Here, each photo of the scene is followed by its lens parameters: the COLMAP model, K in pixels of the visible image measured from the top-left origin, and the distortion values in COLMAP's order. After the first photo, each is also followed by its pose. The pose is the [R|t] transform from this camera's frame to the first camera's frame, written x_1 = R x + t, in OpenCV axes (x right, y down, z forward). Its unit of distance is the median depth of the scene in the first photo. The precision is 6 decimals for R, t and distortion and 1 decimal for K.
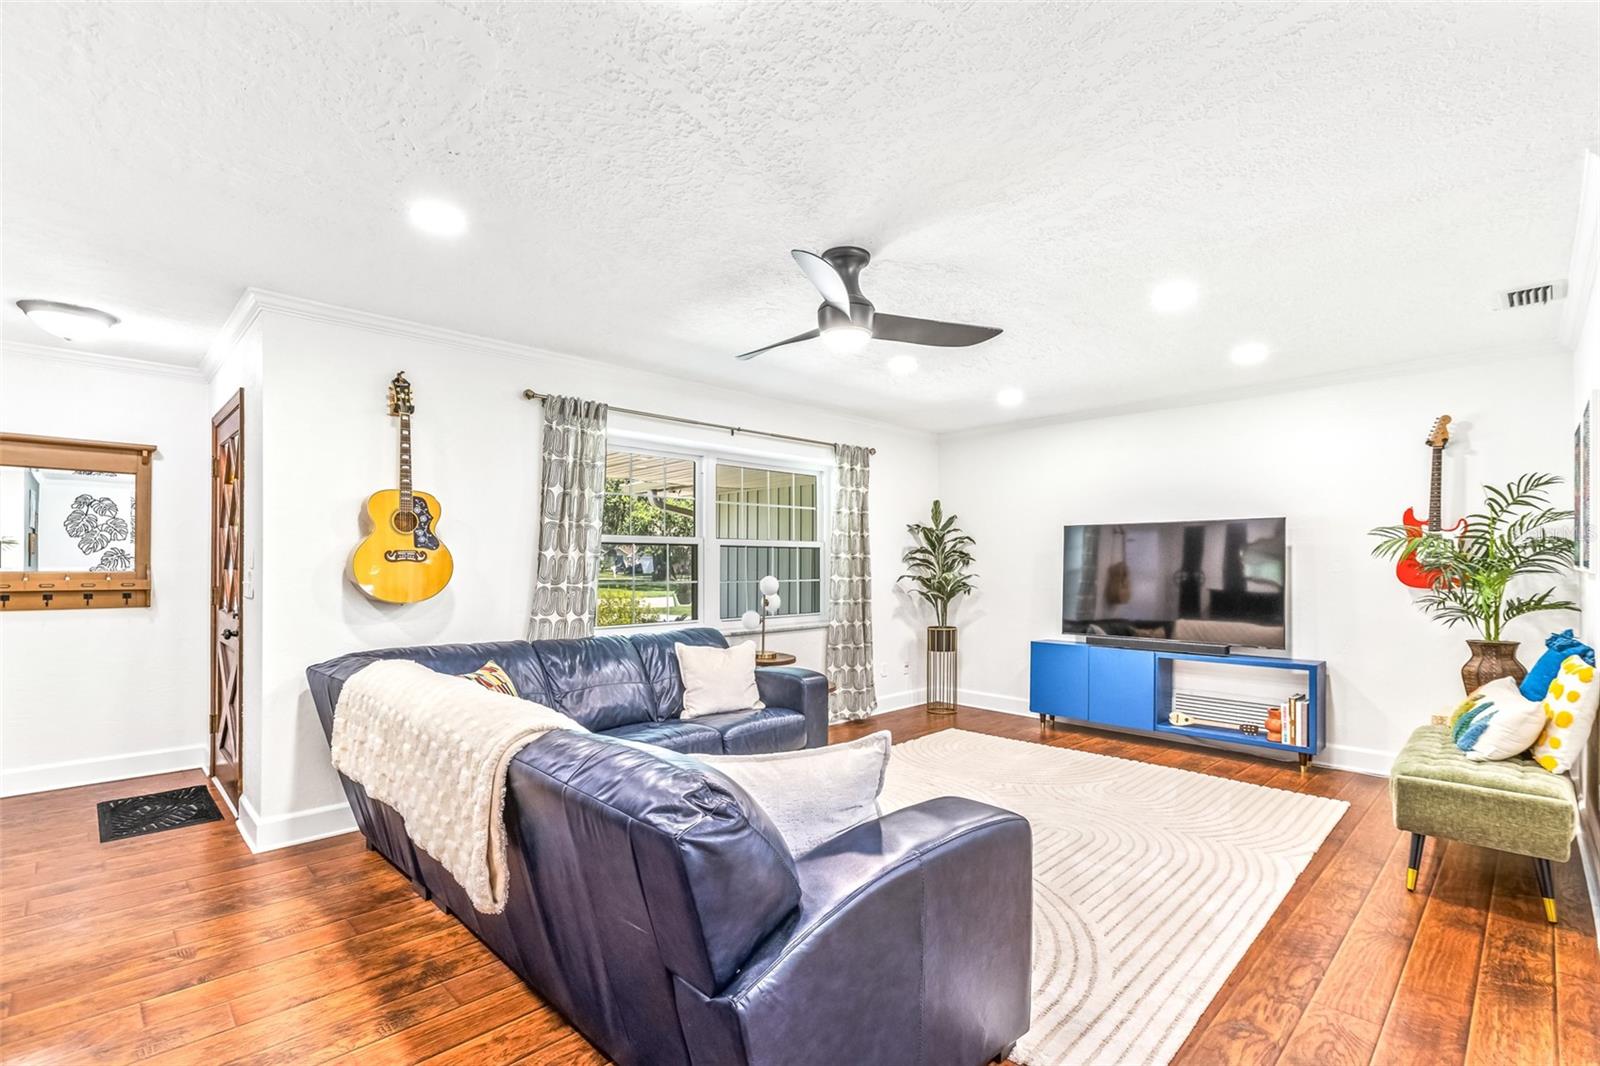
lens RADIAL K [[725.9, 0, 802.4], [0, 725.9, 555.5], [0, 0, 1]] dist [0.000203, 0.000198]
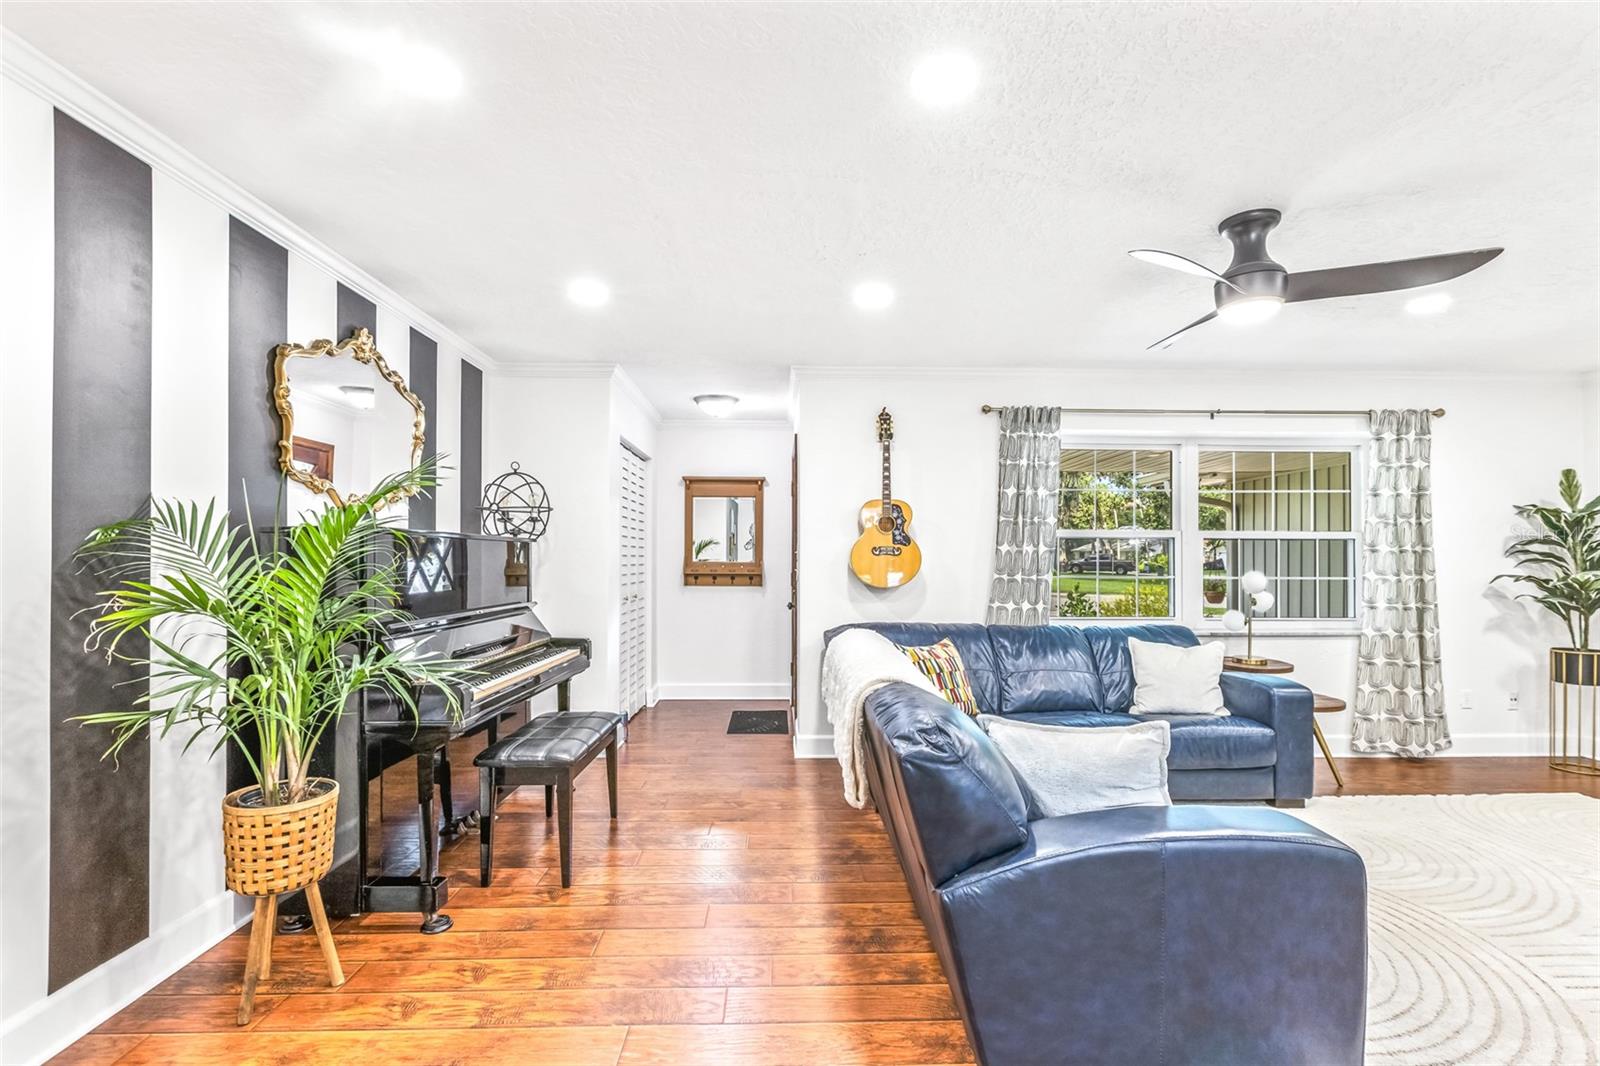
lens RADIAL K [[725.9, 0, 795.8], [0, 725.9, 545.5], [0, 0, 1]] dist [0.000203, 0.000198]
pose [[0.729246, -0.008957, -0.684193, 0.179923], [0.004674, 0.999956, -0.008109, 0.000664], [0.684236, 0.002715, 0.729256, -0.038334]]
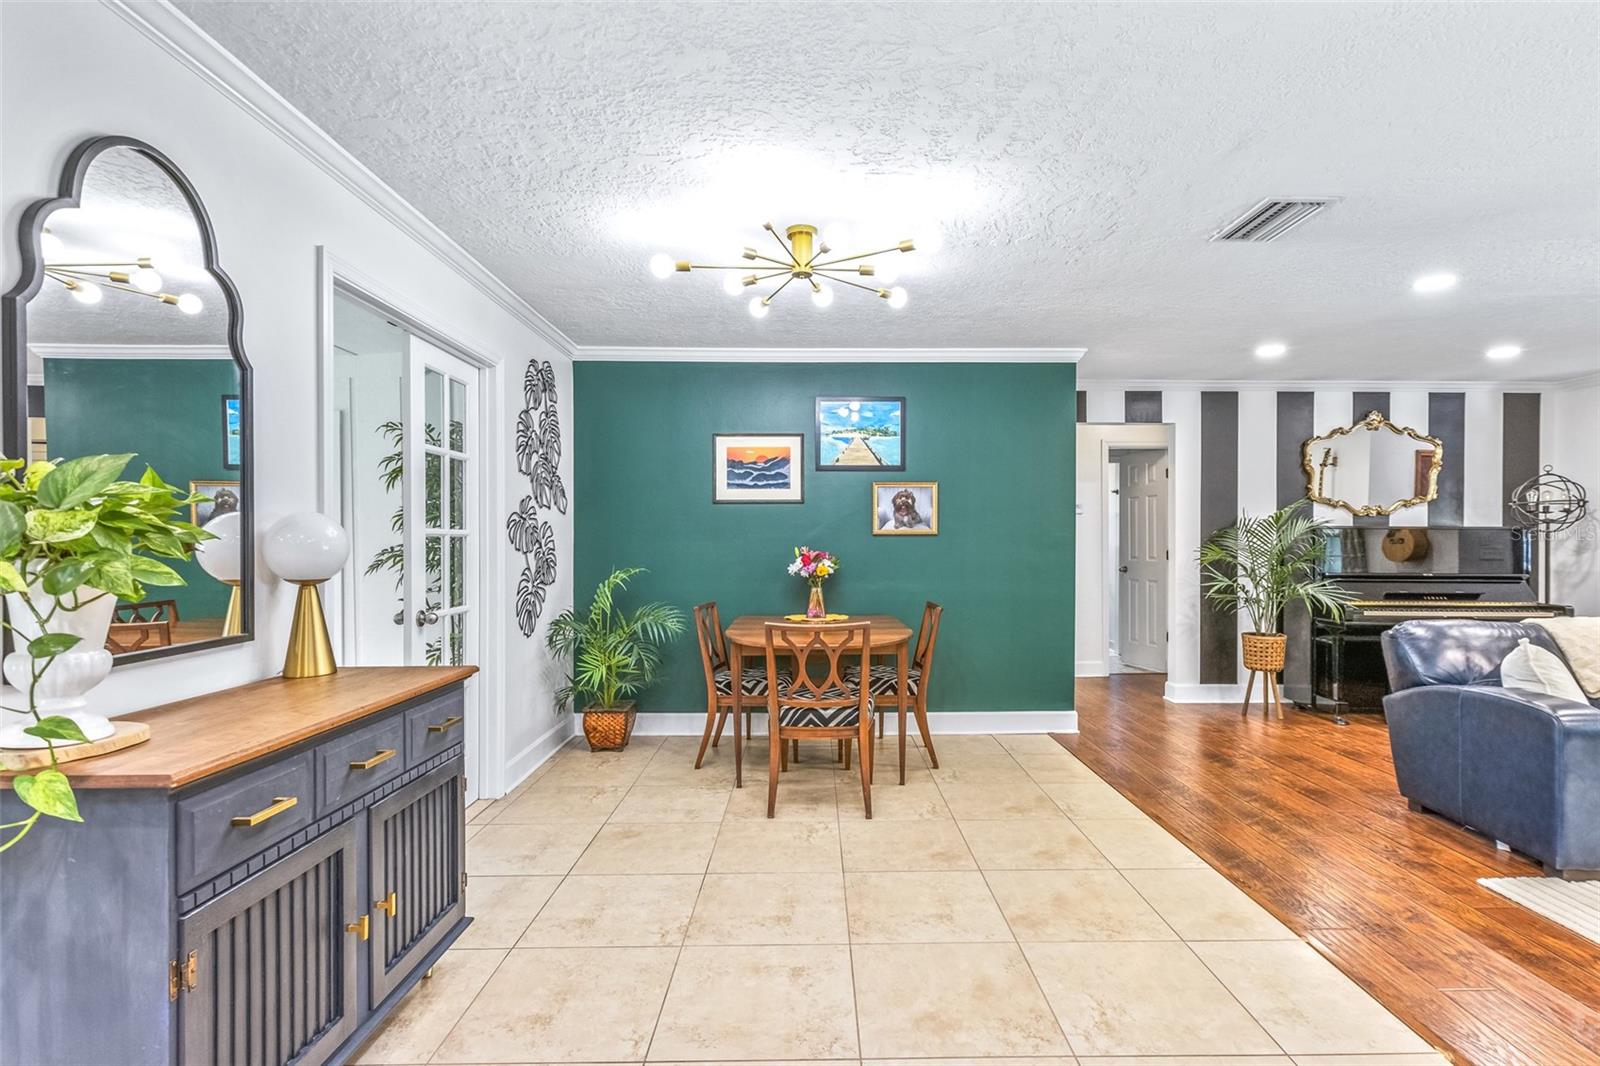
lens RADIAL K [[759.3, 0, 822.0], [0, 759.3, 546.4], [0, 0, 1]] dist [0.002915, -0.002045]
pose [[-0.696359, 0.002063, -0.717691, 1.051243], [0.003454, 0.999994, -0.000477, 0.012007], [0.717686, -0.002811, -0.696362, 0.453053]]
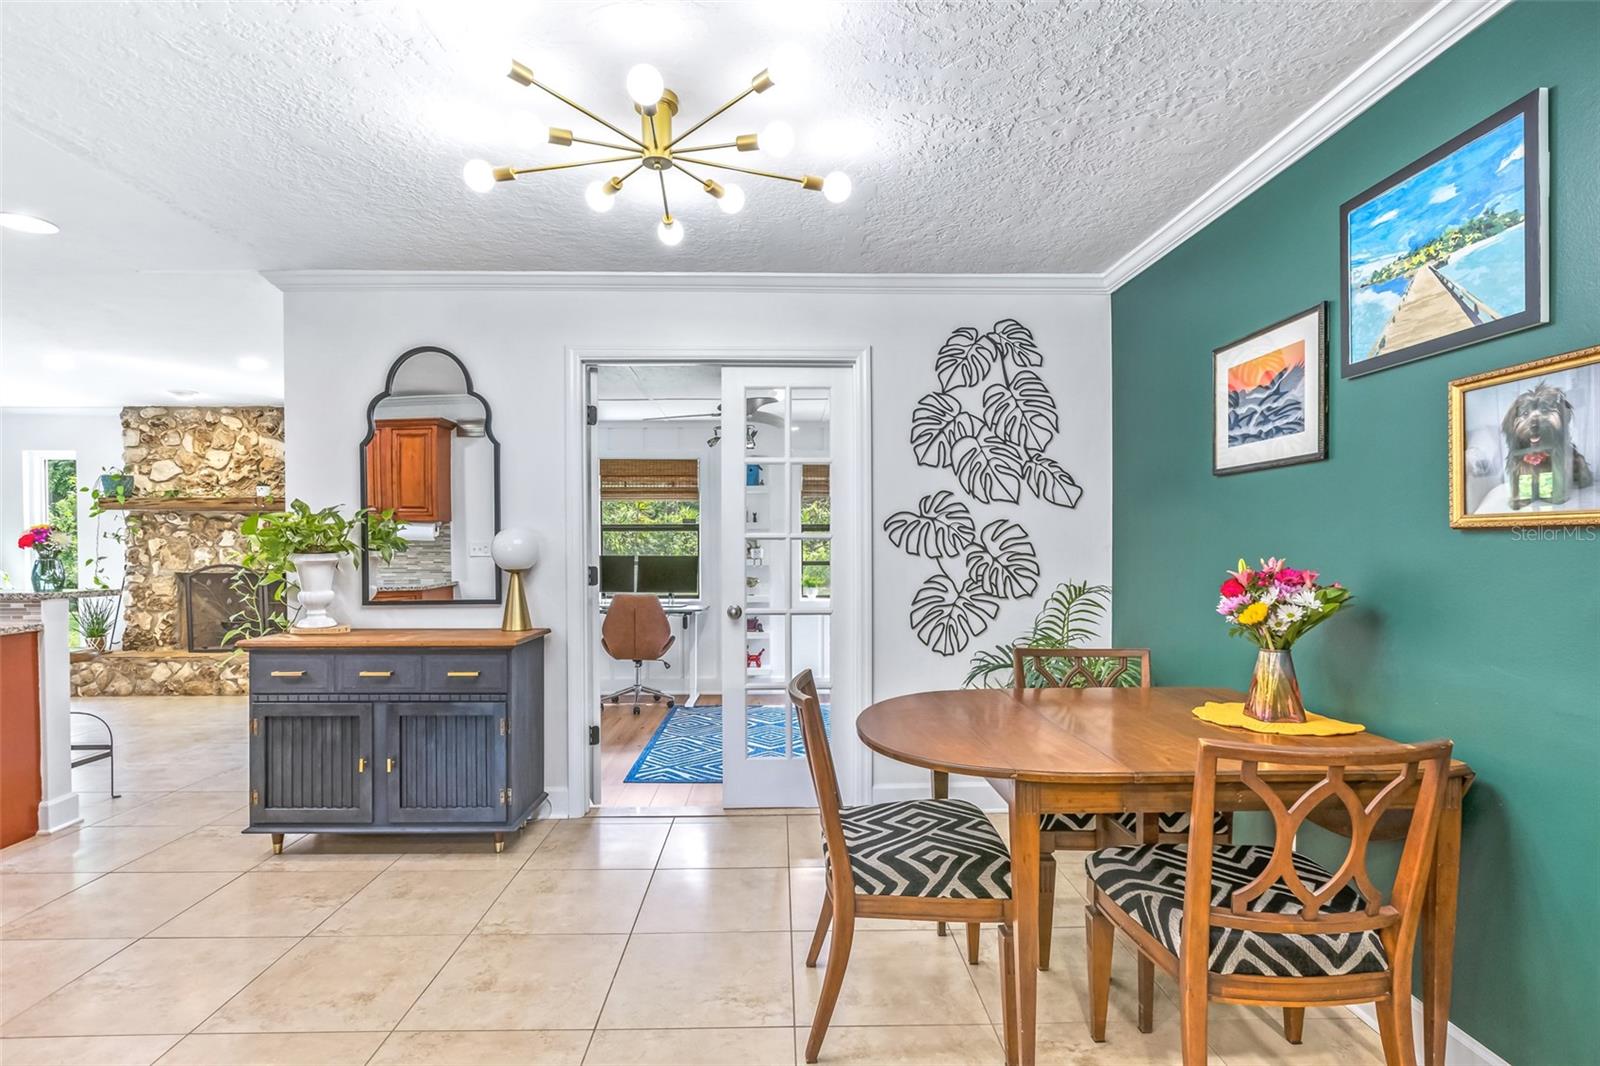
lens RADIAL K [[805.5, 0, 793.4], [0, 805.5, 553.3], [0, 0, 1]] dist [0.000339, -0.001284]
pose [[-0.724279, -0.012000, 0.689402, 0.115287], [-0.004167, 0.999906, 0.013027, 0.002713], [-0.689494, 0.006562, -0.724261, 0.263537]]
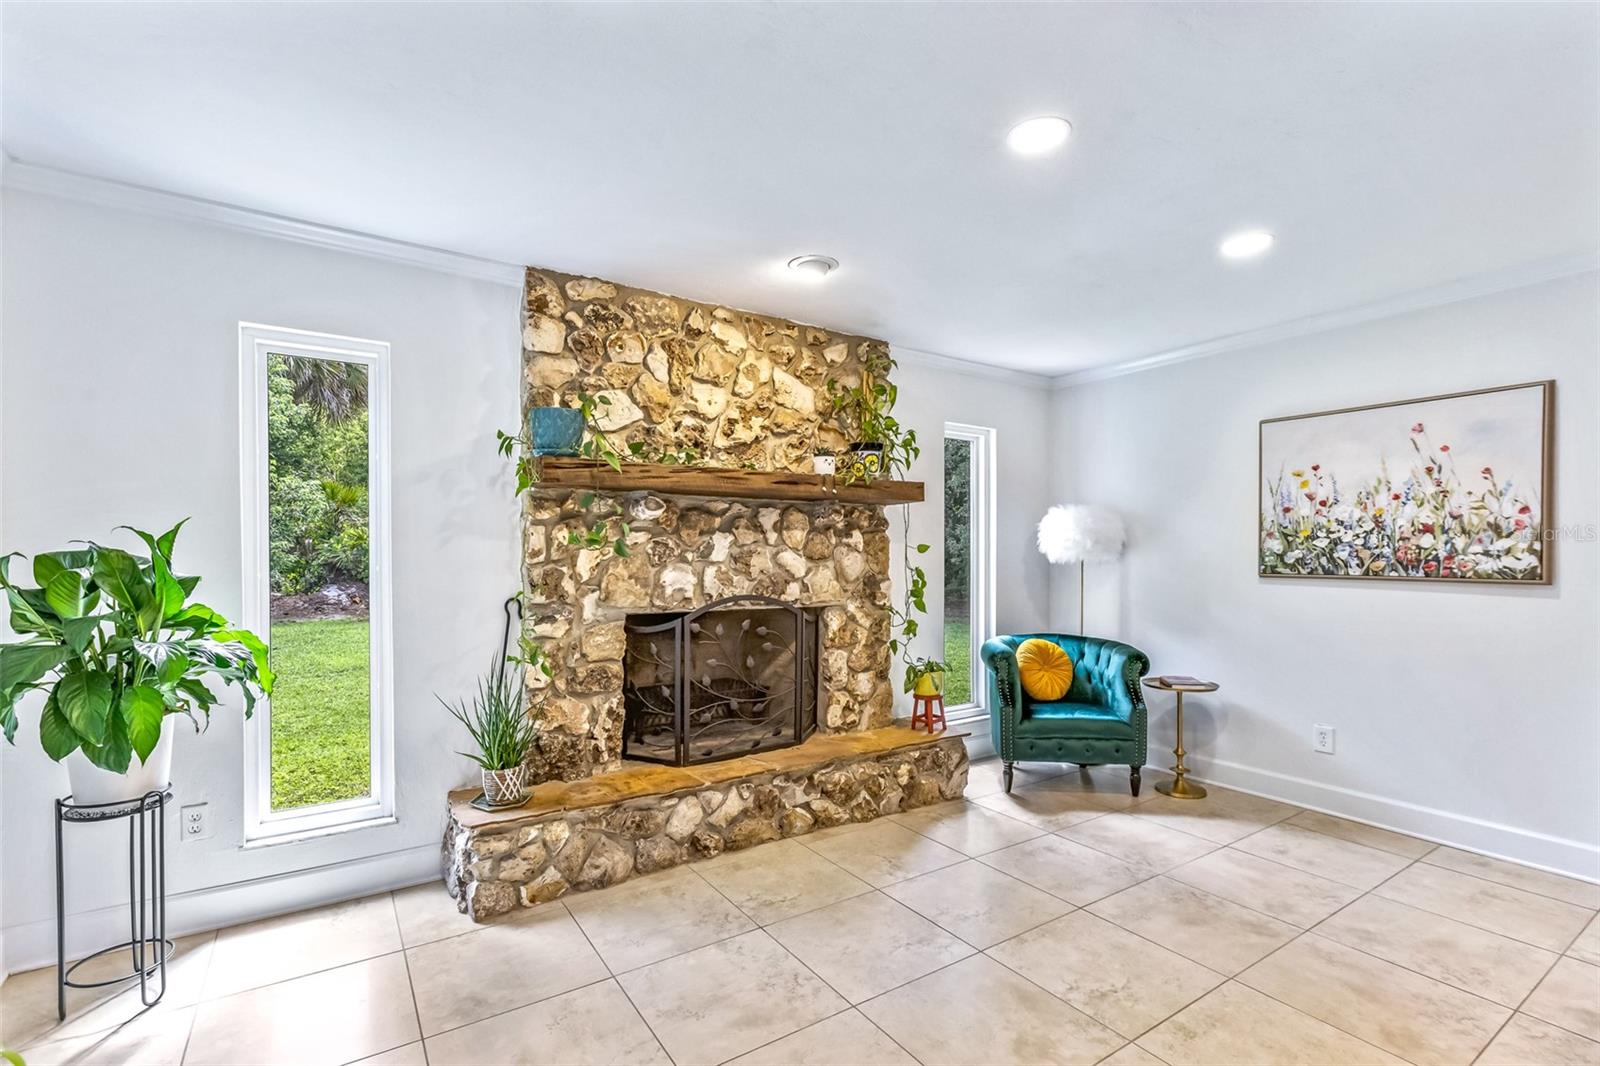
lens RADIAL K [[725.9, 0, 797.3], [0, 725.9, 554.2], [0, 0, 1]] dist [0.000203, 0.000198]
pose [[-0.979608, -0.008327, 0.200744, 1.892761], [-0.008780, 0.999961, -0.001367, 0.006818], [-0.200725, -0.003102, -0.979643, 0.656605]]
